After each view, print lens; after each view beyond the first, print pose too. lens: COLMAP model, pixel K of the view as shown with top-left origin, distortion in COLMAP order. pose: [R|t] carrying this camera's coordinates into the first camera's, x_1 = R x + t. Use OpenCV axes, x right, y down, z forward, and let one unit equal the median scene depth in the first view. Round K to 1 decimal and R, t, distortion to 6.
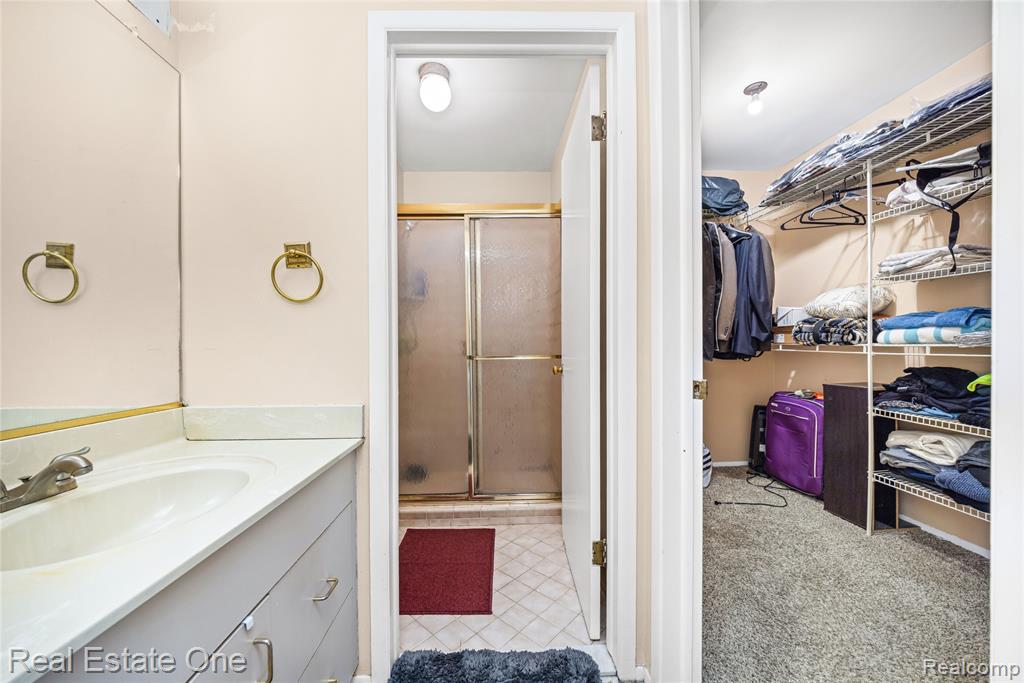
lens RADIAL K [[388.1, 0, 508.5], [0, 388.1, 344.3], [0, 0, 1]] dist [-0.003385, -0.000704]
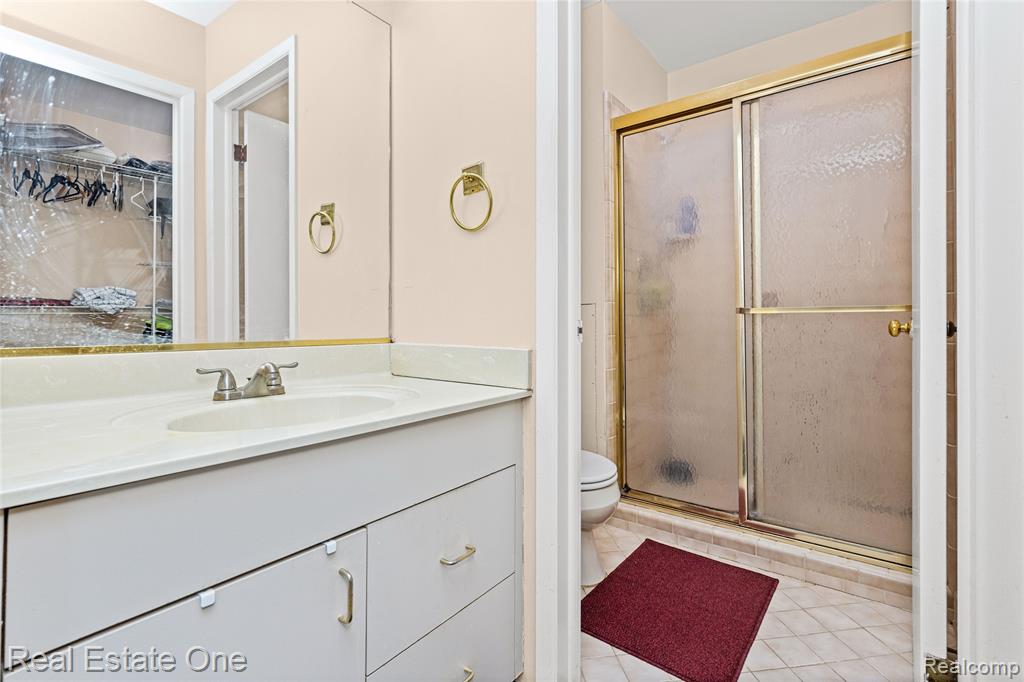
lens RADIAL K [[476.0, 0, 508.2], [0, 476.0, 315.2], [0, 0, 1]] dist [0.001475, -0.002194]
pose [[0.766971, -0.000603, -0.641681, 0.135316], [-0.004118, 0.999974, -0.005862, 0.055314], [0.641668, 0.007139, 0.766949, 0.129497]]
